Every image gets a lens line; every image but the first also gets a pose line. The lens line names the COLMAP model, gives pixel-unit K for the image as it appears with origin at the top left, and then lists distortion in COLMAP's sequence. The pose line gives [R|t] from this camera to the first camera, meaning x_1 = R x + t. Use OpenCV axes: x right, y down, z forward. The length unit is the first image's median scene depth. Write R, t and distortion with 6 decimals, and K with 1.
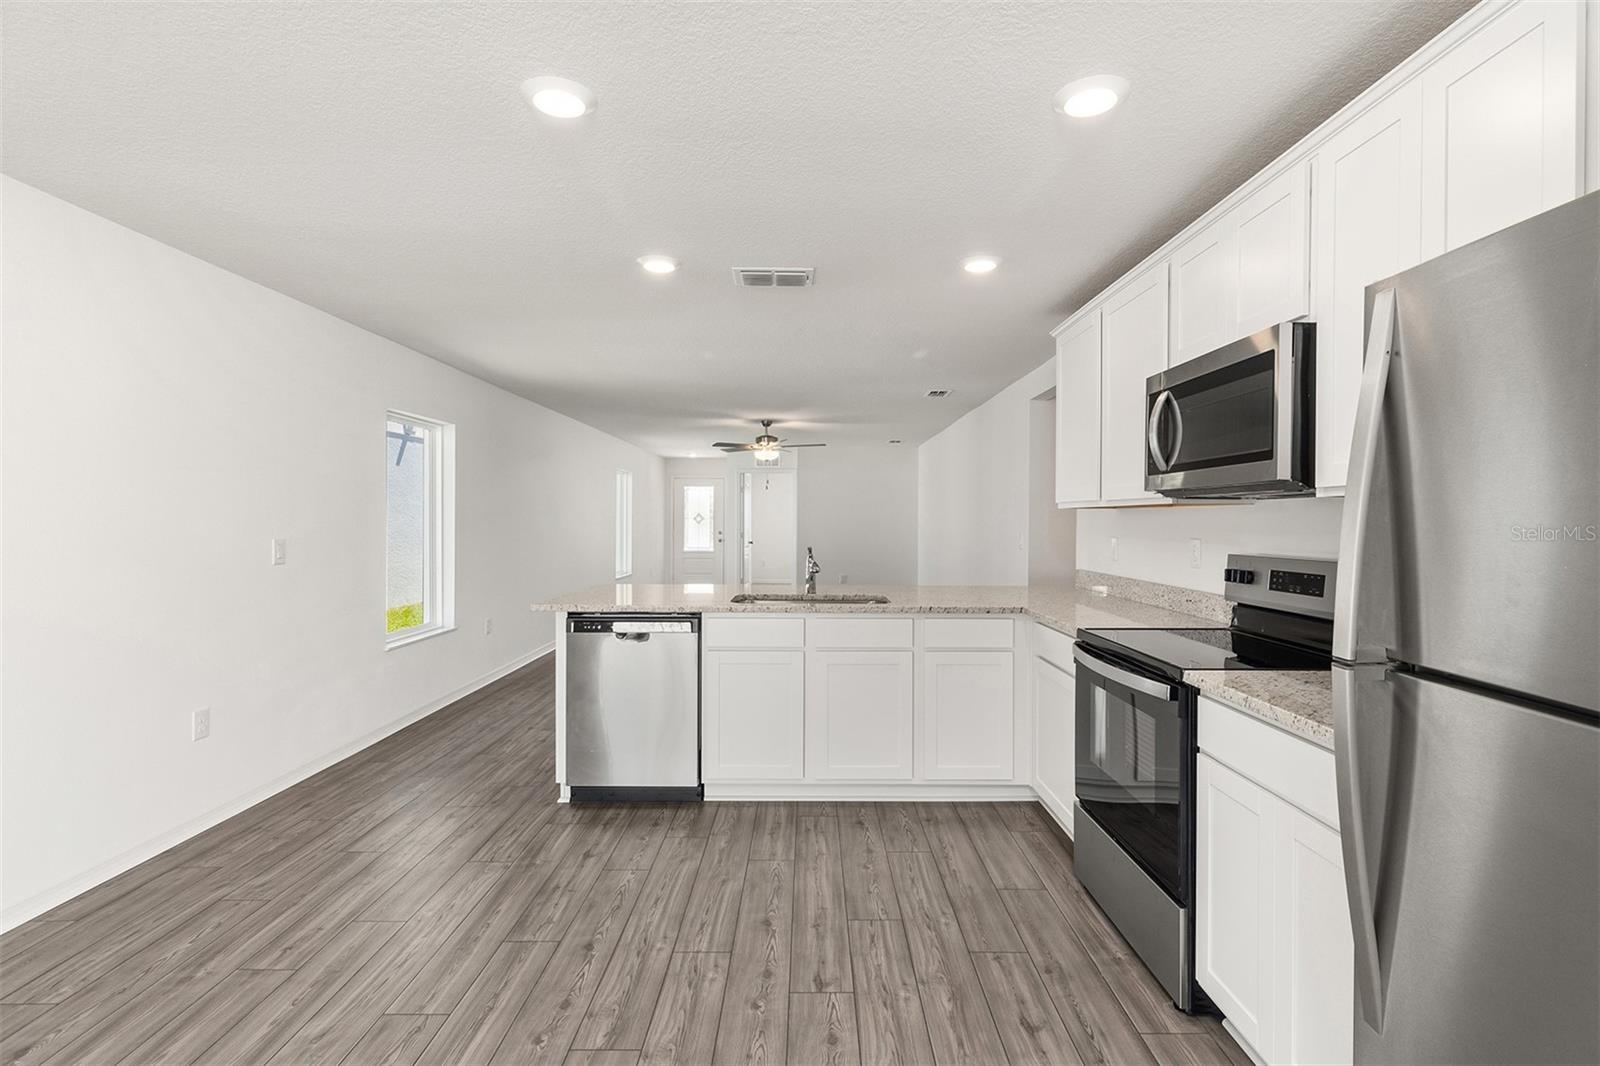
lens RADIAL K [[744.1, 0, 800.9], [0, 744.1, 525.9], [0, 0, 1]] dist [0.001841, -0.000062]
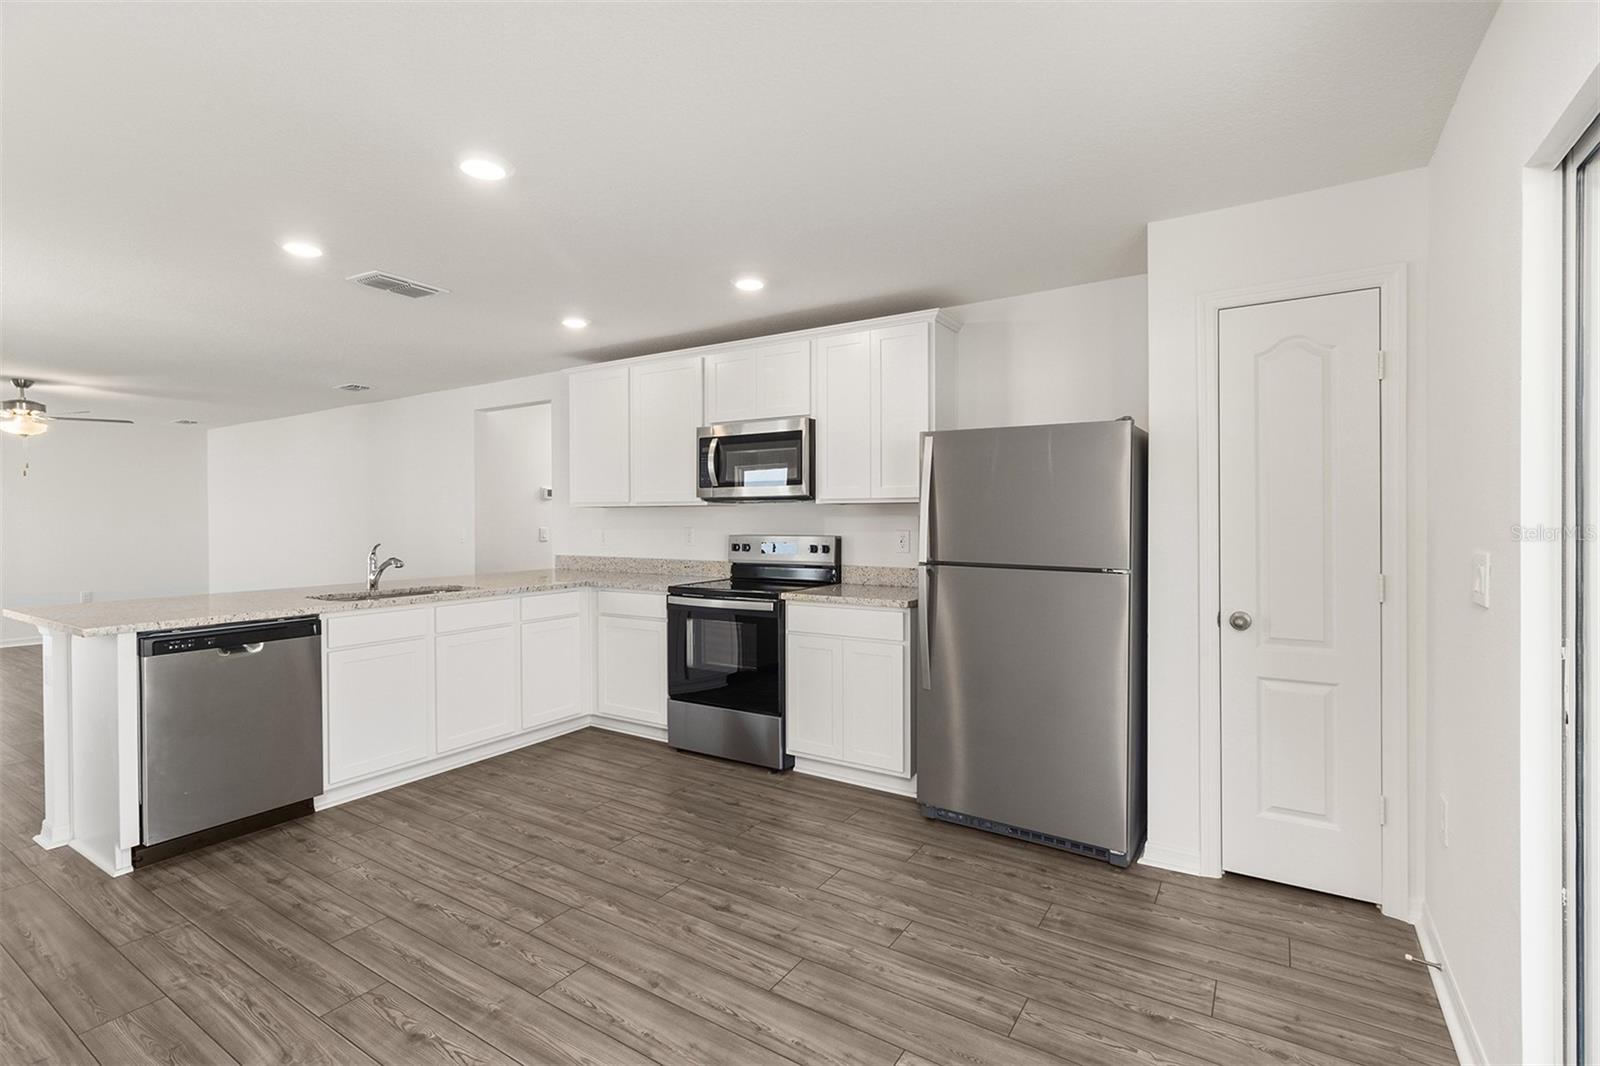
lens RADIAL K [[744.1, 0, 816.7], [0, 744.1, 526.3], [0, 0, 1]] dist [0.001841, -0.000062]
pose [[0.521965, -0.015995, 0.852817, -0.745779], [0.011620, 0.999865, 0.011642, -0.000347], [-0.852888, 0.003833, 0.522081, -0.059214]]
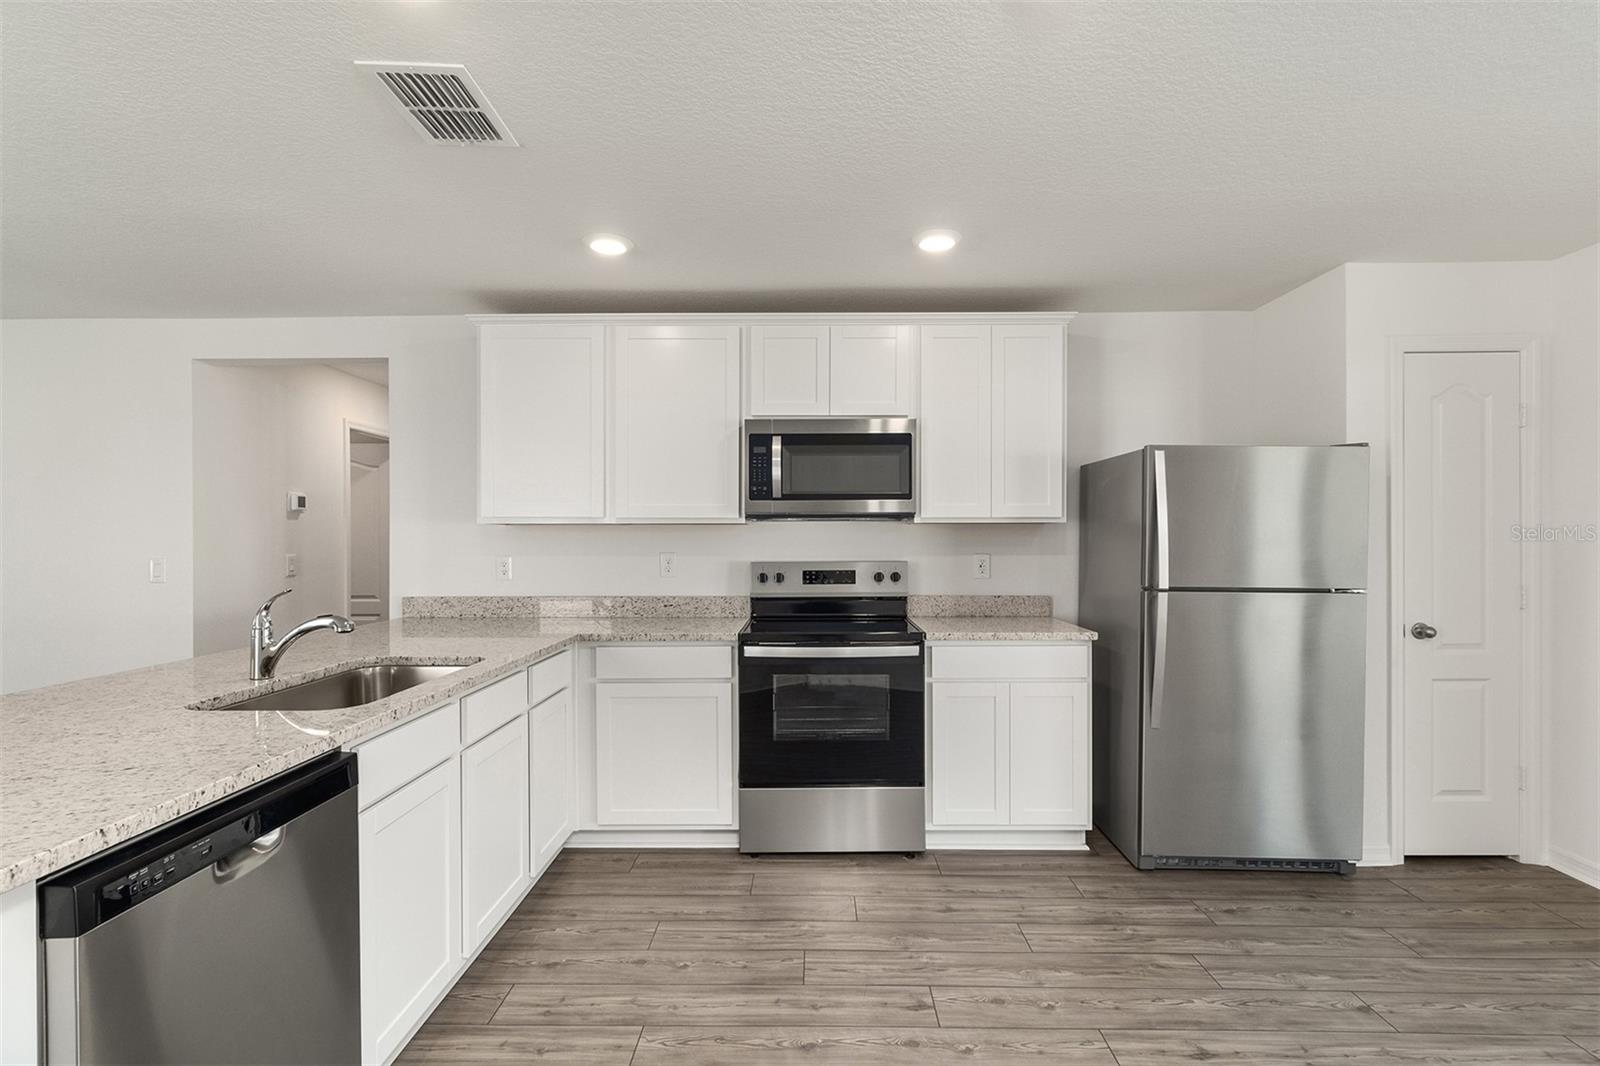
lens RADIAL K [[744.1, 0, 813.9], [0, 744.1, 545.0], [0, 0, 1]] dist [0.001841, -0.000062]
pose [[-0.007099, -0.012273, 0.999899, -0.718621], [0.010295, 0.999871, 0.012346, -0.007922], [-0.999922, 0.010381, -0.006972, 0.861613]]
